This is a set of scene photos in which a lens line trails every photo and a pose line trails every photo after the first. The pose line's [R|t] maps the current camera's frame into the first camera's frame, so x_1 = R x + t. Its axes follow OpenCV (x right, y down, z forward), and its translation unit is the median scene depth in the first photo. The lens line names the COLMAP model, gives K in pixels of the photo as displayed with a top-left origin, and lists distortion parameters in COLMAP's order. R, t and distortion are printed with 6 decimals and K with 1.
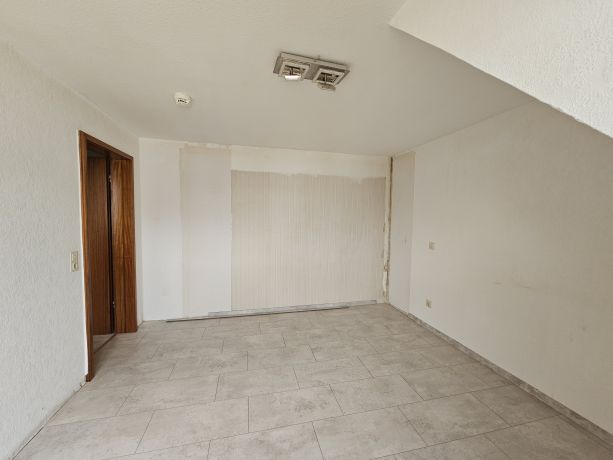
lens RADIAL K [[248.5, 0, 307.5], [0, 248.5, 230.9], [0, 0, 1]] dist [0.000300, -0.000326]
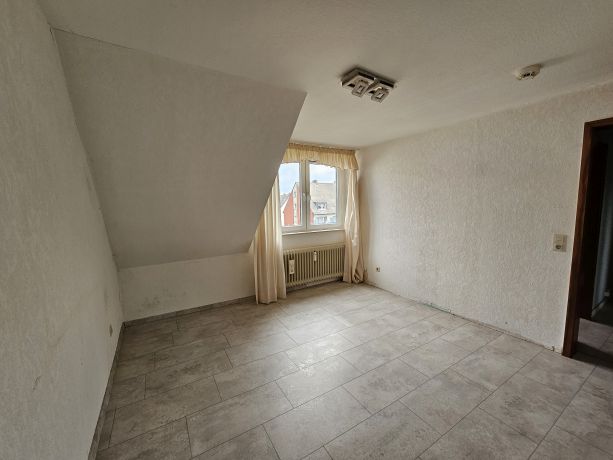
lens RADIAL K [[248.5, 0, 304.2], [0, 248.5, 231.4], [0, 0, 1]] dist [0.000300, -0.000326]
pose [[-0.955286, 0.035646, -0.293528, 0.553776], [-0.015612, 0.985241, 0.170458, -0.111240], [0.295272, 0.167419, -0.940630, 1.717852]]
